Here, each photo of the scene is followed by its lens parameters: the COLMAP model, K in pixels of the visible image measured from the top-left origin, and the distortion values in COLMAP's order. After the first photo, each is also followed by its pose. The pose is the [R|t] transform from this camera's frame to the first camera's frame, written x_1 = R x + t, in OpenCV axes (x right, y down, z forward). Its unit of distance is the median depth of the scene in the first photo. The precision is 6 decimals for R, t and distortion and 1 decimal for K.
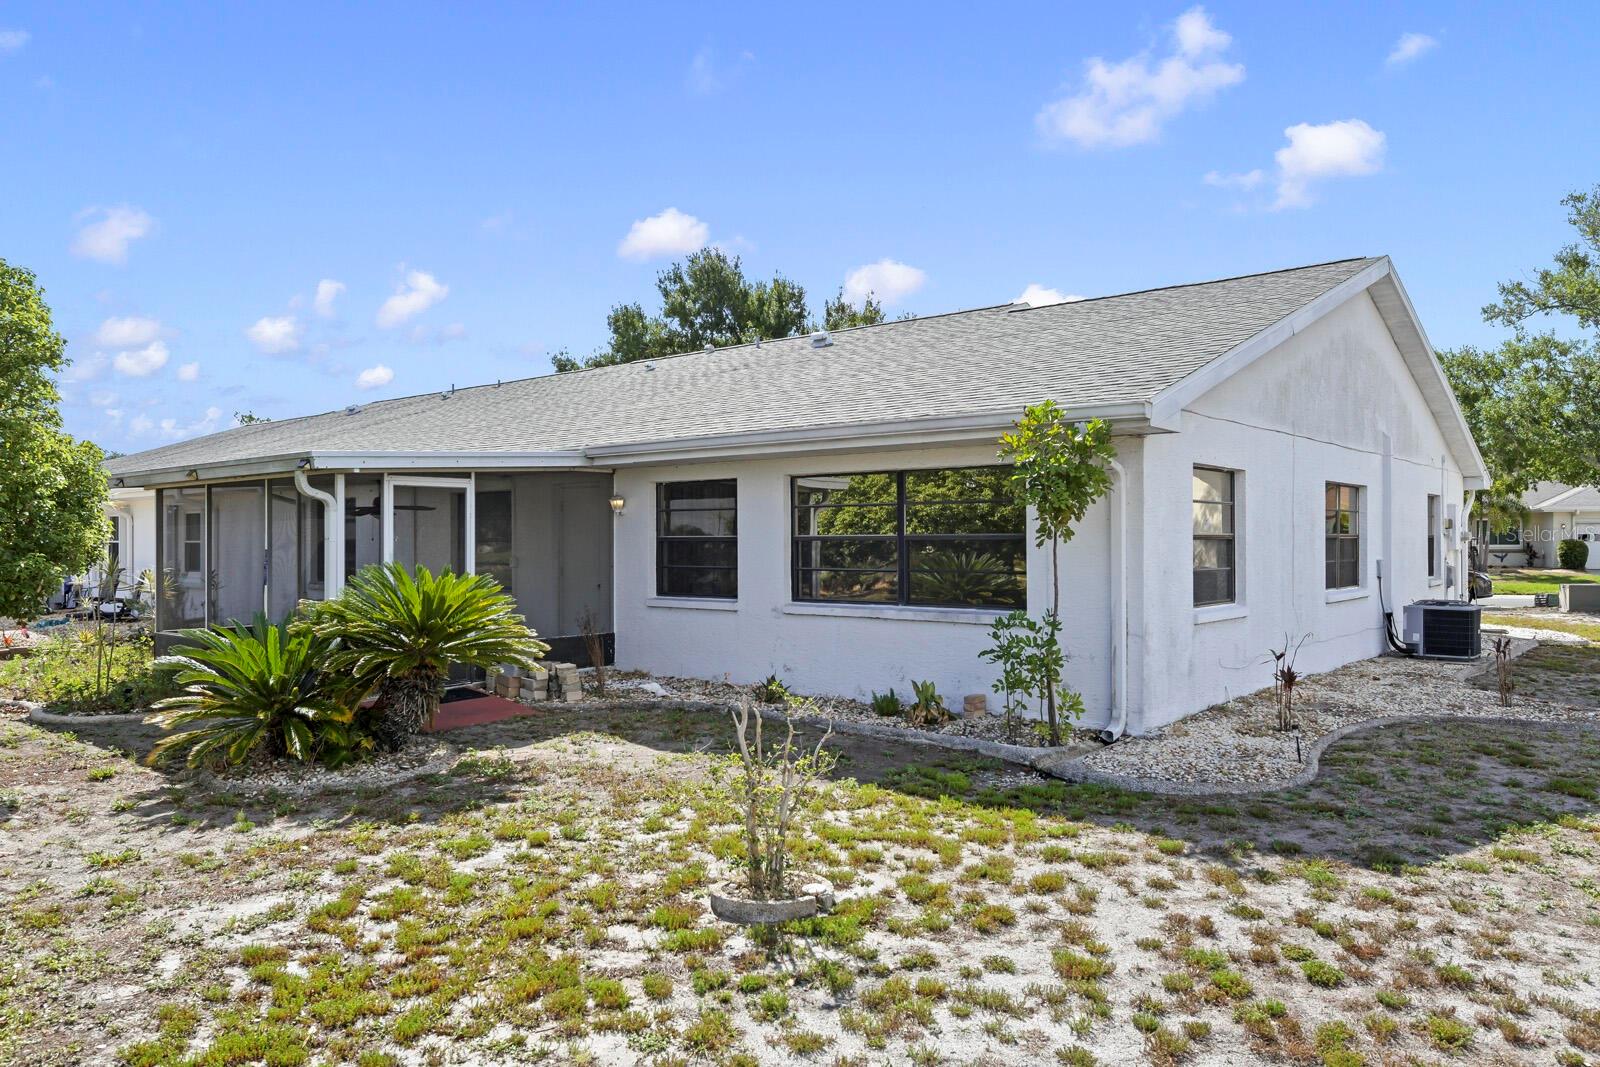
lens RADIAL K [[1096.9, 0, 800.0], [0, 1096.9, 533.5], [0, 0, 1]] dist [-0.010003, -0.006311]
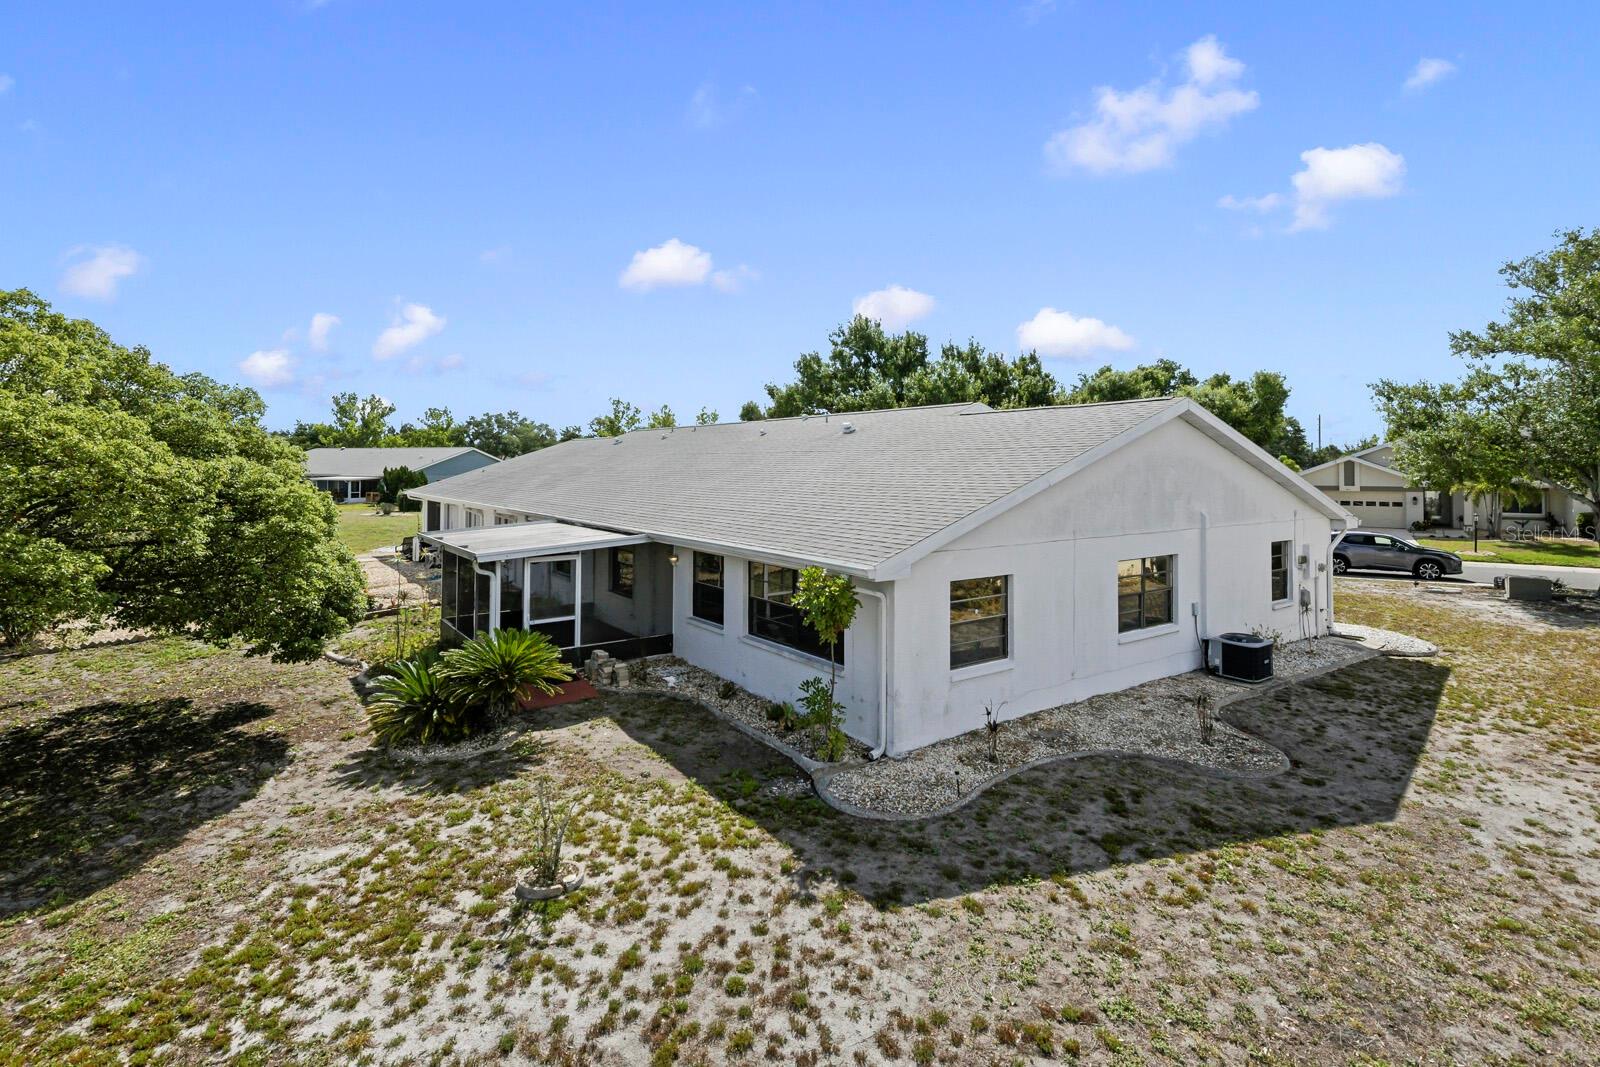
lens RADIAL K [[750.2, 0, 801.5], [0, 750.2, 470.5], [0, 0, 1]] dist [0.024823, -0.000359]
pose [[0.972368, 0.006654, -0.233357, 0.695704], [-0.006440, 0.999978, 0.001677, -0.392318], [0.233363, -0.000127, 0.972390, -0.209908]]
